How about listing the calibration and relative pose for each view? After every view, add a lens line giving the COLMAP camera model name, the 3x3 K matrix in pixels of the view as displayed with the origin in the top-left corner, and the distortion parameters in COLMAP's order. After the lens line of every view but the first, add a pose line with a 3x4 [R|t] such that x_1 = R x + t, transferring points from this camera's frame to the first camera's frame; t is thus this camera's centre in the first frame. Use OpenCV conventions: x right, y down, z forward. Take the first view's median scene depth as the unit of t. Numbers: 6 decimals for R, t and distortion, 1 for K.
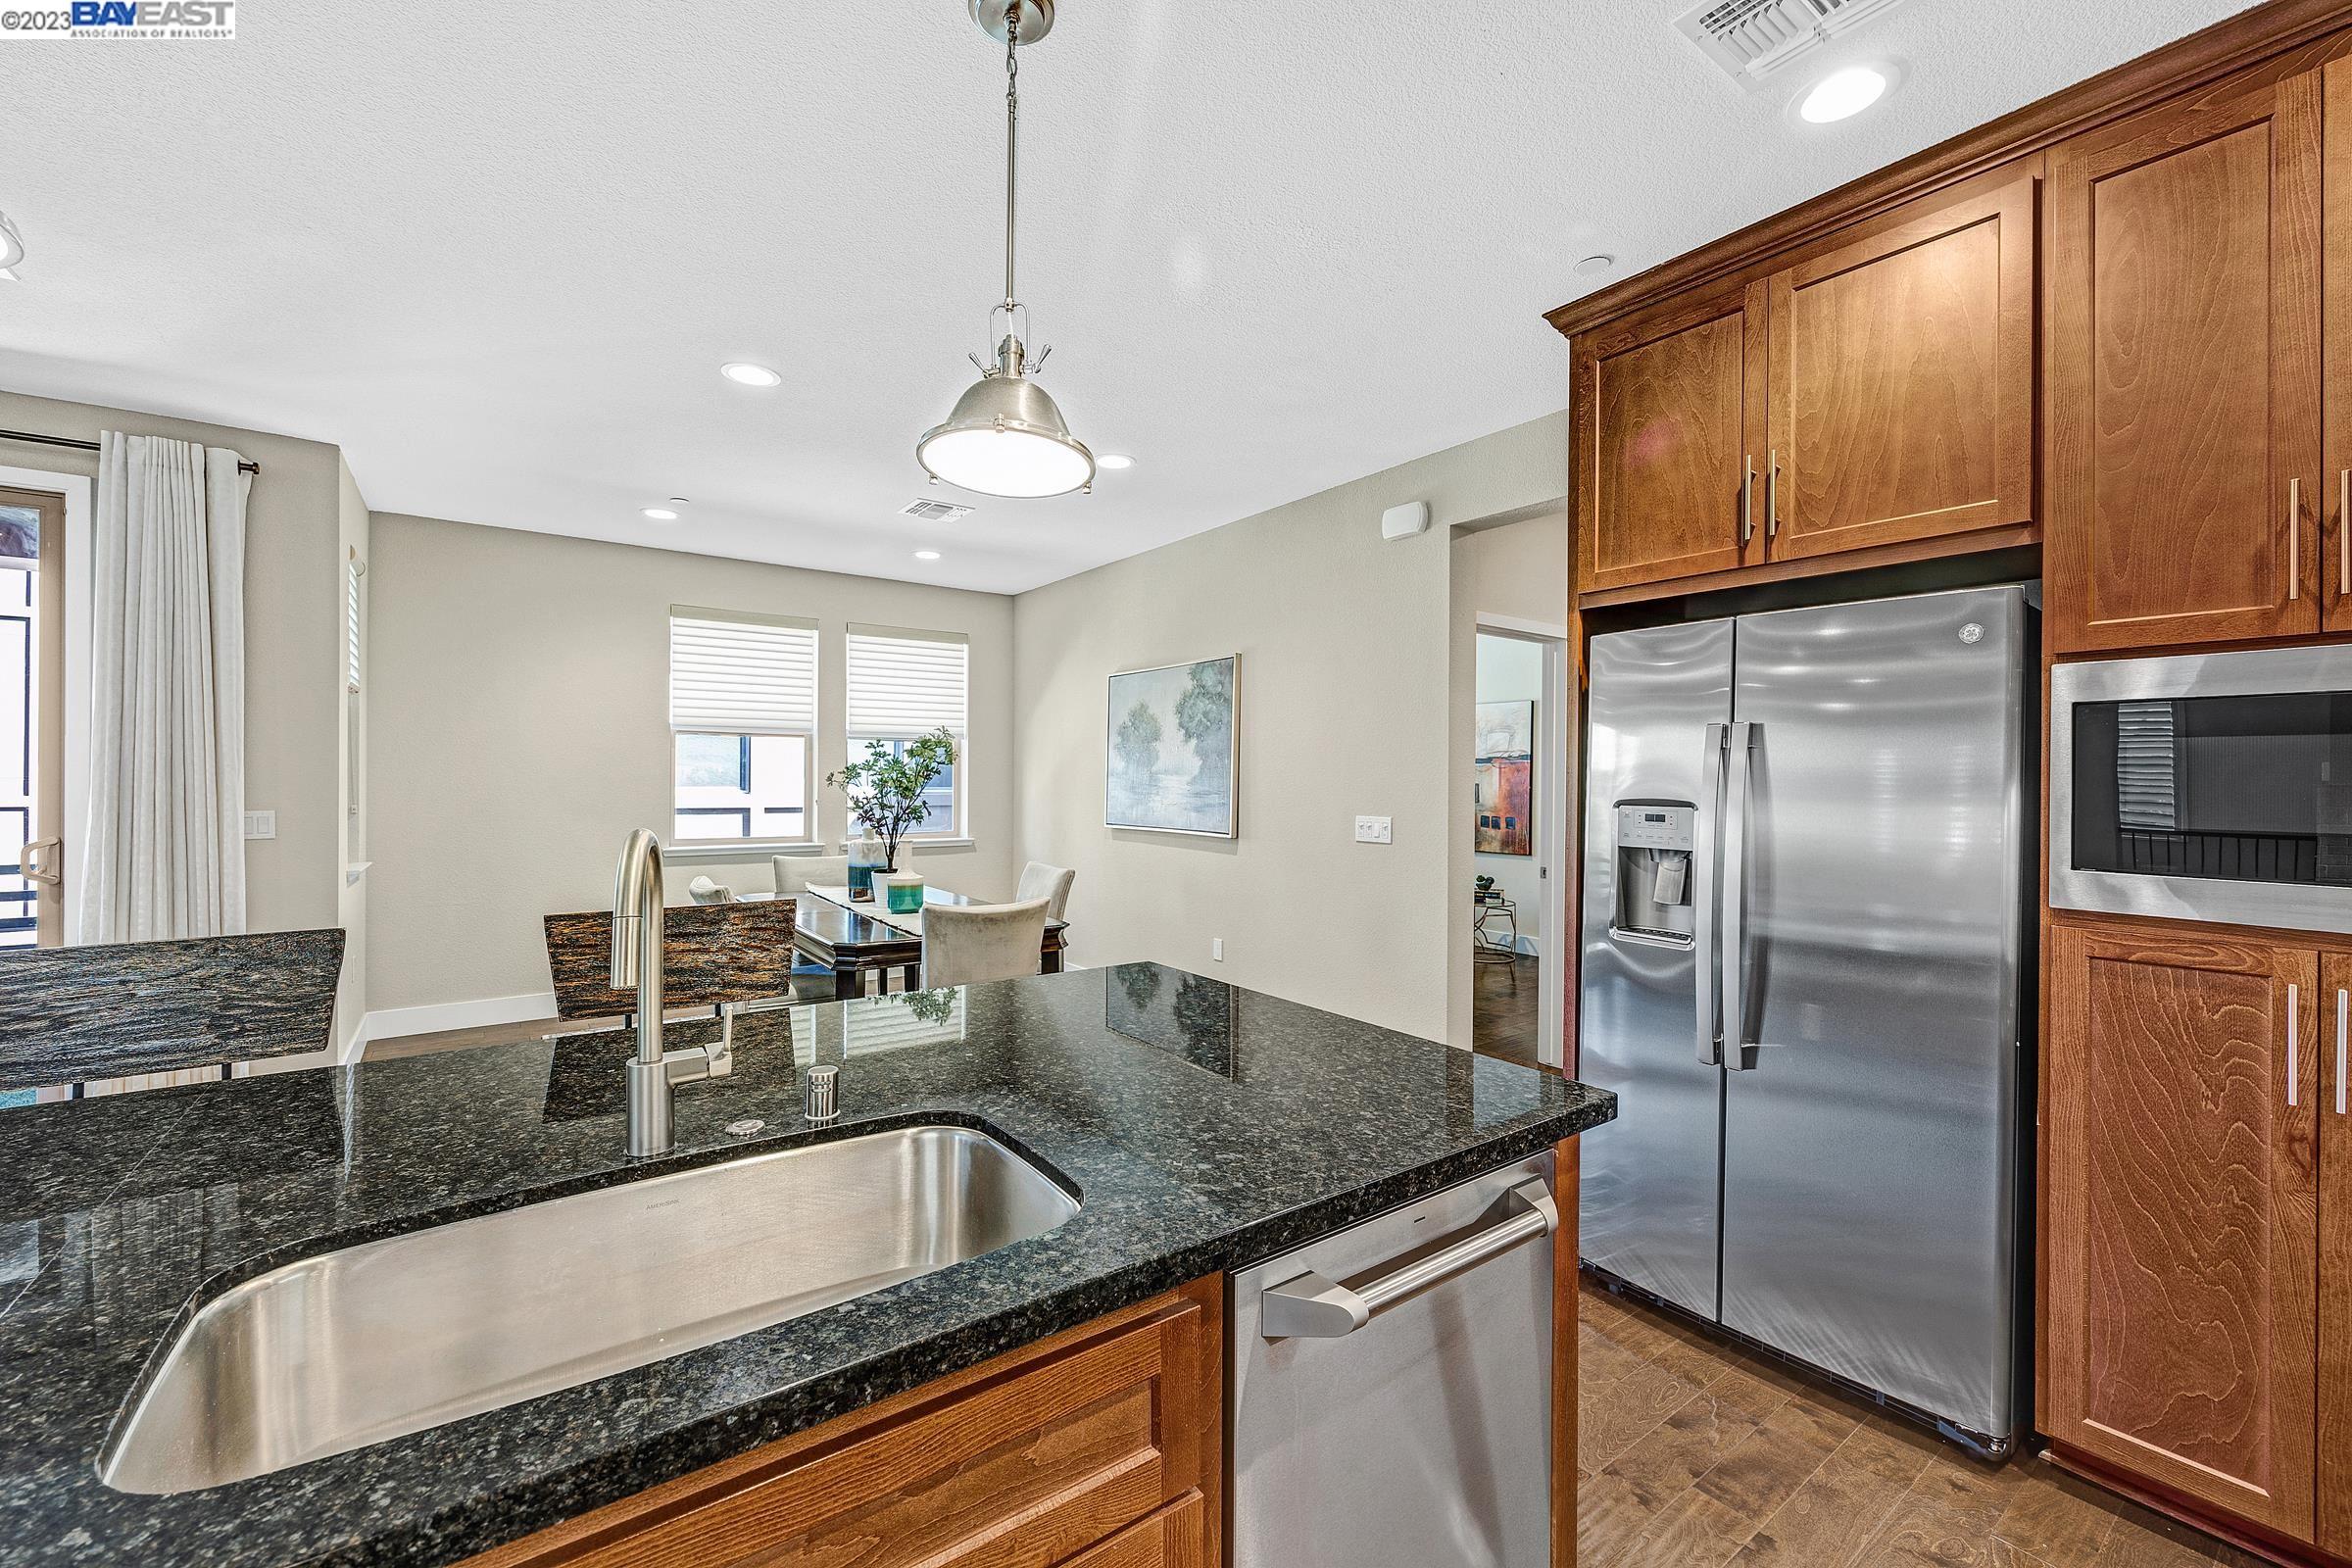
lens RADIAL K [[941.0, 0, 1172.1], [0, 941.0, 786.1], [0, 0, 1]] dist [0.000153, -0.000514]
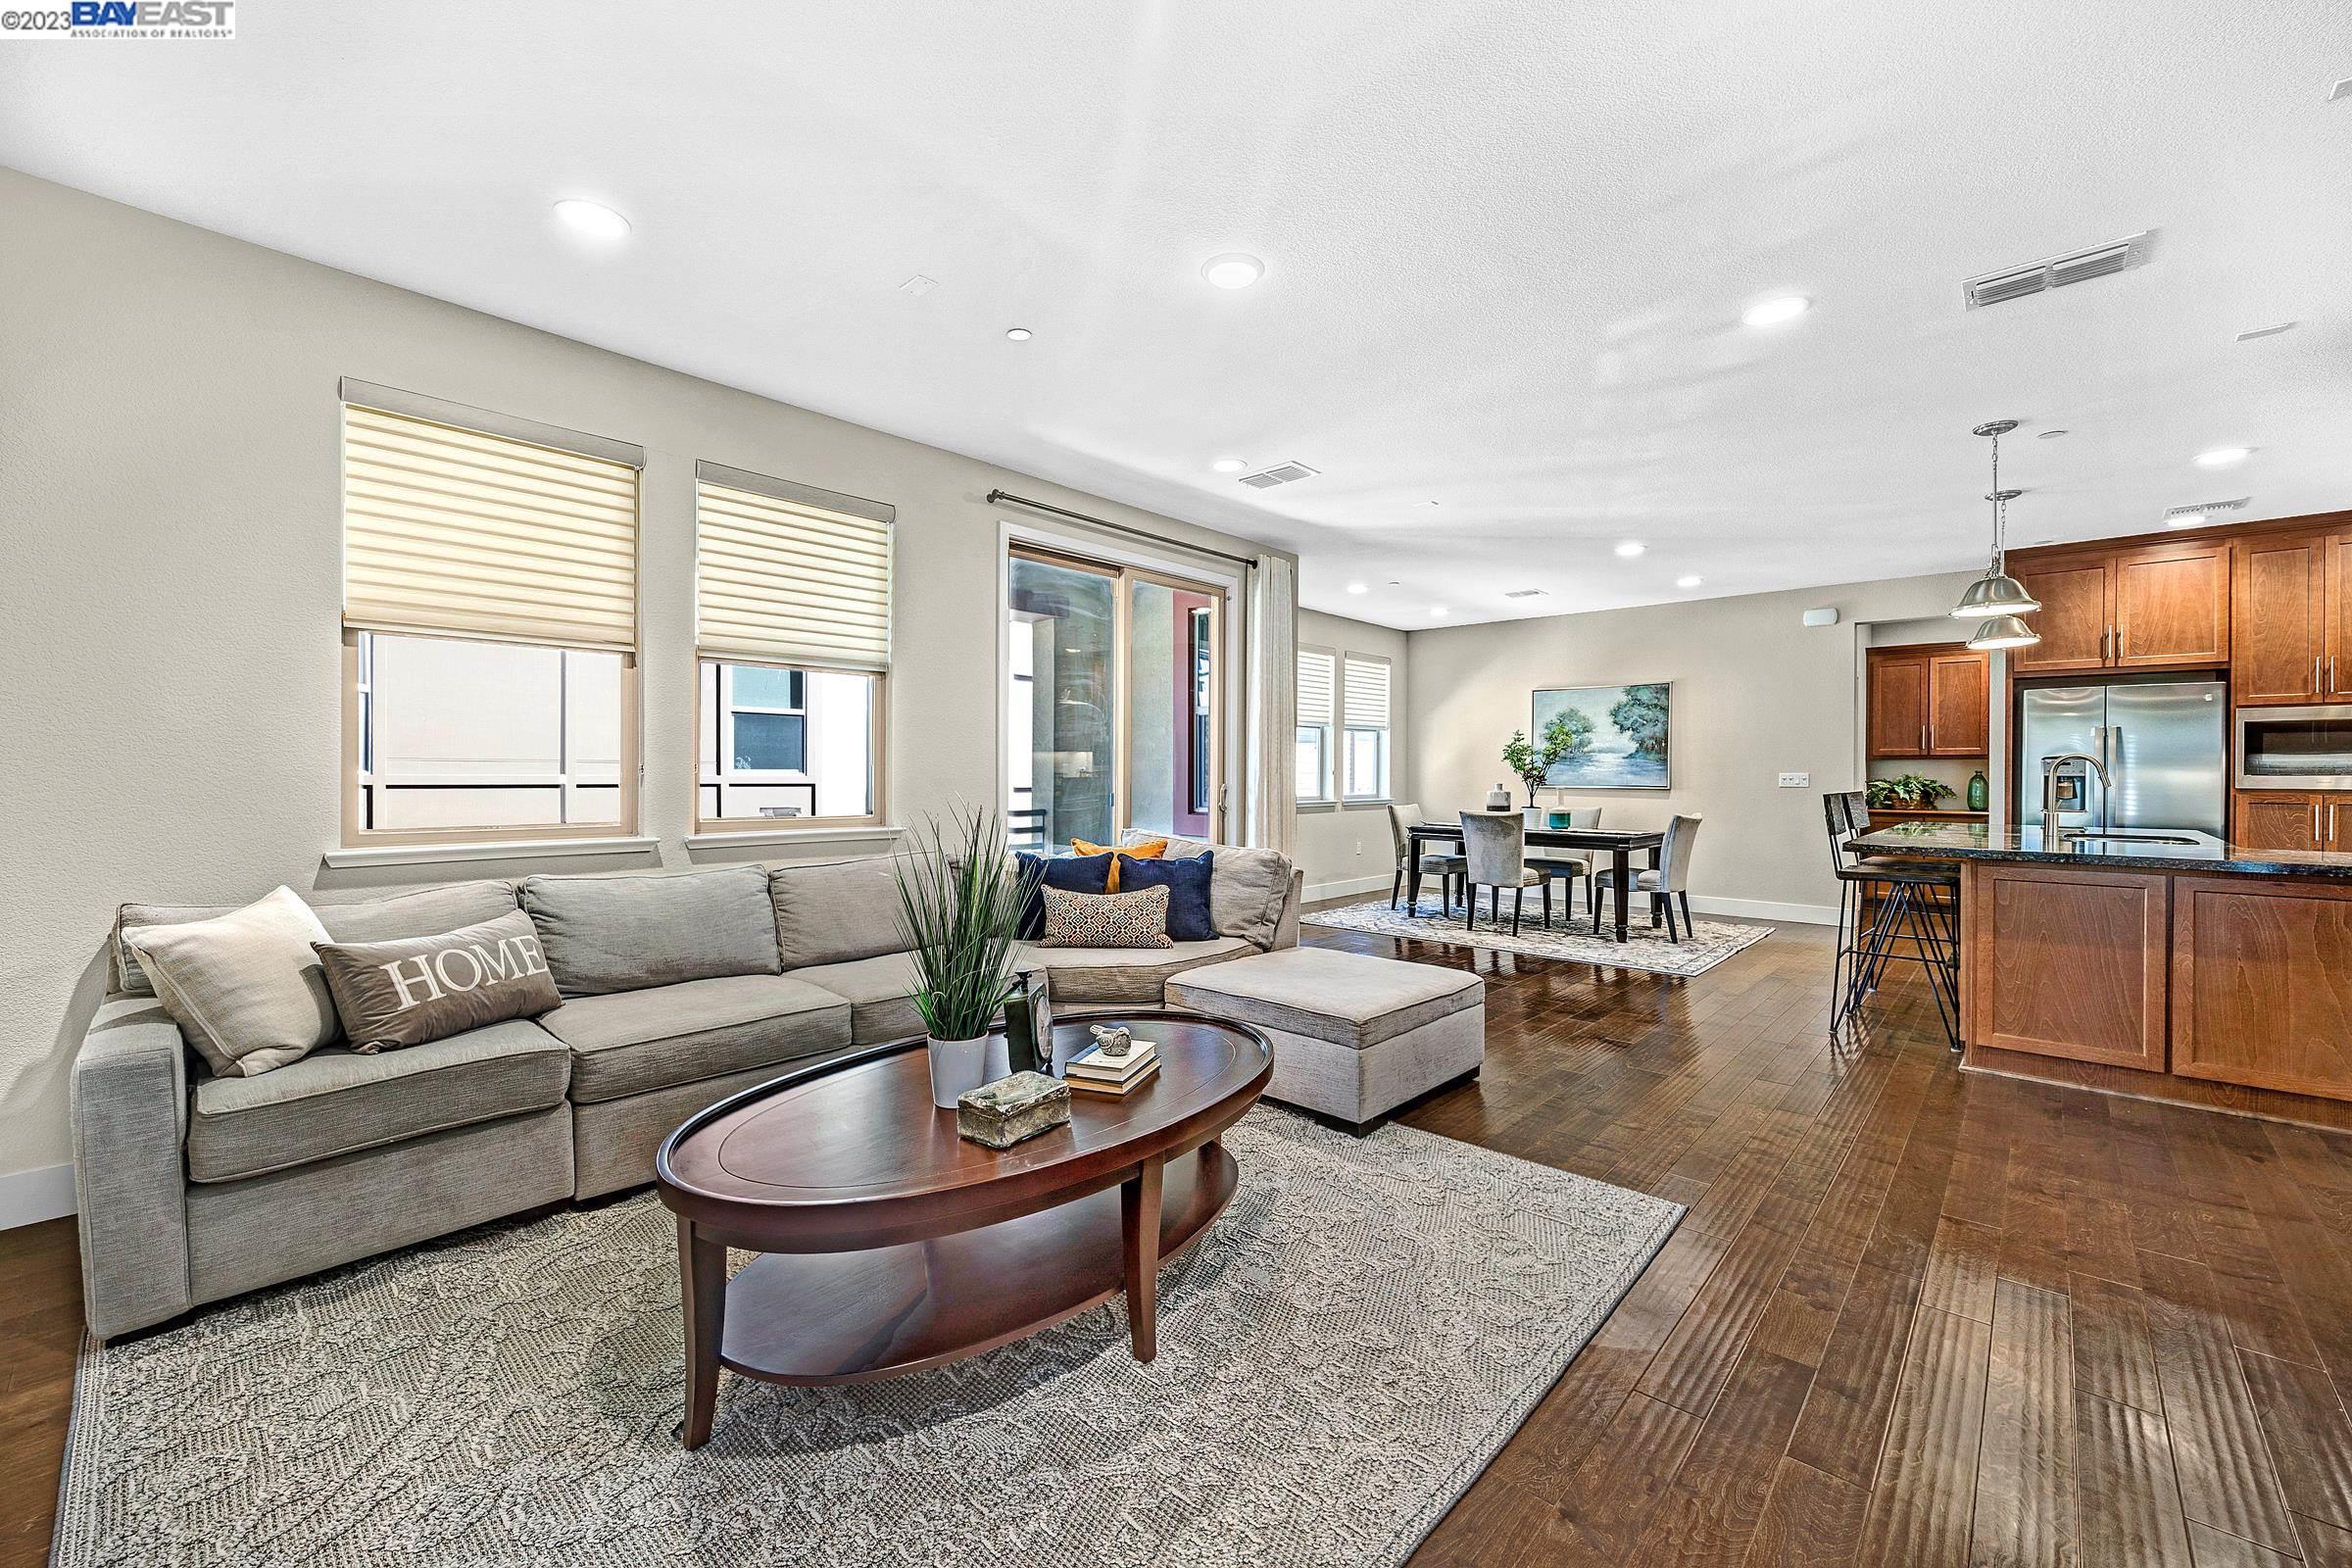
lens RADIAL K [[941.0, 0, 1170.5], [0, 941.0, 780.2], [0, 0, 1]] dist [0.000153, -0.000514]
pose [[0.980525, -0.003964, 0.196355, -1.950840], [0.003592, 0.999991, 0.002250, 0.052917], [-0.196362, -0.001501, 0.980530, -0.838886]]
